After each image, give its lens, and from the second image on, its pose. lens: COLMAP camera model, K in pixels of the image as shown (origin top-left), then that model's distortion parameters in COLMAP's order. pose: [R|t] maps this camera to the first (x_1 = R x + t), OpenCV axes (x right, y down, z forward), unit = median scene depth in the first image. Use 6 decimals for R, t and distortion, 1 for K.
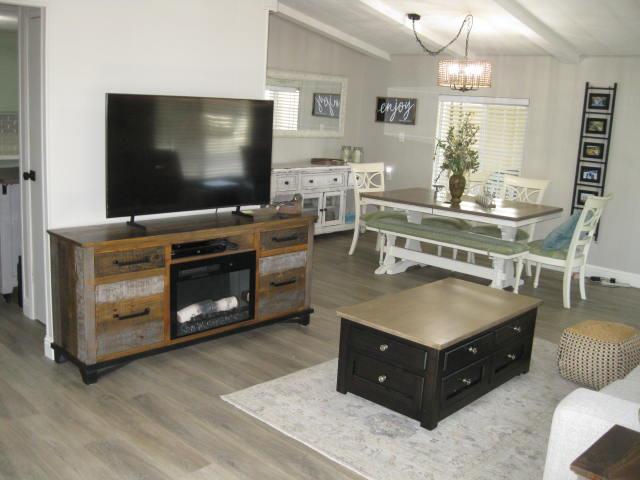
lens RADIAL K [[654.4, 0, 306.5], [0, 654.4, 237.3], [0, 0, 1]] dist [-0.104230, 0.015028]
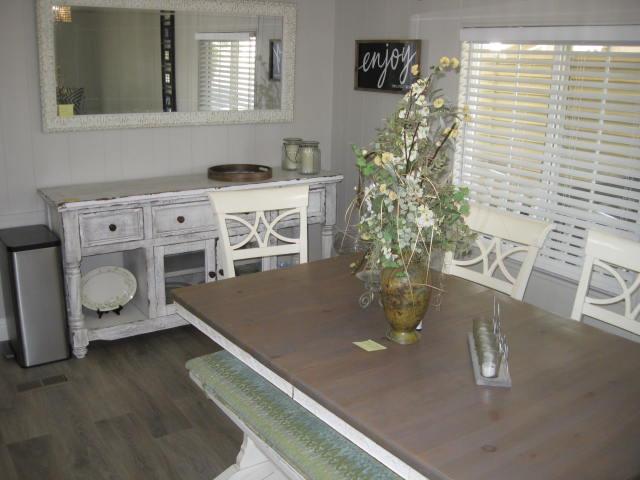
lens RADIAL K [[654.4, 0, 306.5], [0, 654.4, 237.3], [0, 0, 1]] dist [-0.104230, 0.015028]
pose [[0.972479, 0.025775, -0.231560, 0.196815], [-0.011765, 0.998026, 0.061683, -0.095668], [0.232693, -0.057261, 0.970863, 0.504867]]
